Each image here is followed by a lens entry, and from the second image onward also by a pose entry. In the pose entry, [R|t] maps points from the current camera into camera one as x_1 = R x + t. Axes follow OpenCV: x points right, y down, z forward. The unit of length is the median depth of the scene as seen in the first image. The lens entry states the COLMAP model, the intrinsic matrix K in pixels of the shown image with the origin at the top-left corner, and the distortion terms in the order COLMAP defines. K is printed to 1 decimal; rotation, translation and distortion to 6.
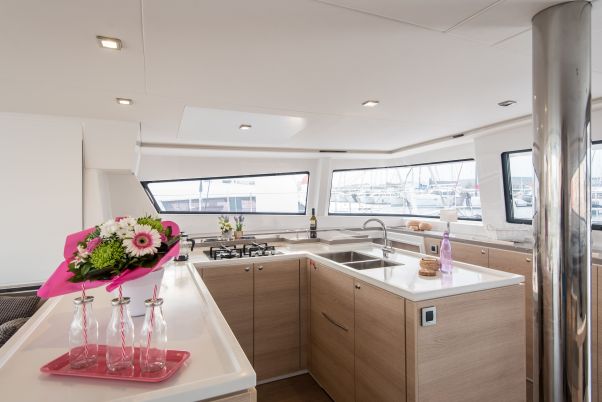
lens RADIAL K [[340.1, 0, 302.5], [0, 340.1, 192.4], [0, 0, 1]] dist [0.000438, -0.000069]
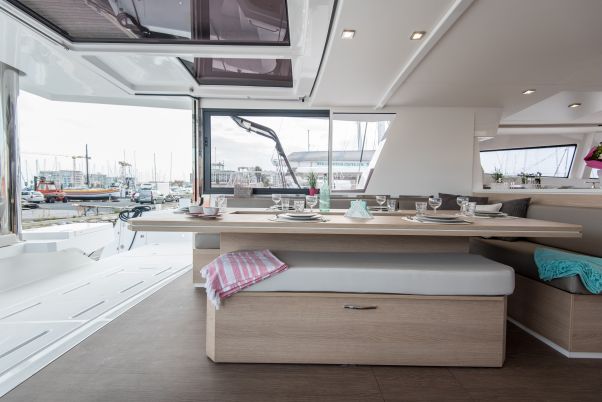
lens RADIAL K [[270.4, 0, 303.4], [0, 270.4, 205.3], [0, 0, 1]] dist [0.025823, -0.016298]
pose [[0.909325, 0.036911, -0.414447, -0.559738], [-0.017910, 0.998607, 0.049640, 0.158470], [0.415701, -0.037716, 0.908719, -0.436197]]
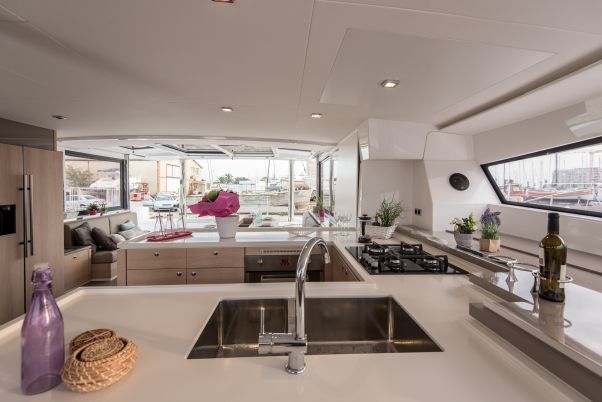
lens RADIAL K [[278.6, 0, 302.8], [0, 278.6, 199.2], [0, 0, 1]] dist [-0.001111, -0.001313]
pose [[-0.355435, 0.054317, -0.933121, 0.353528], [0.008558, 0.998457, 0.054860, 0.012566], [0.934662, 0.011513, -0.355352, 0.820155]]
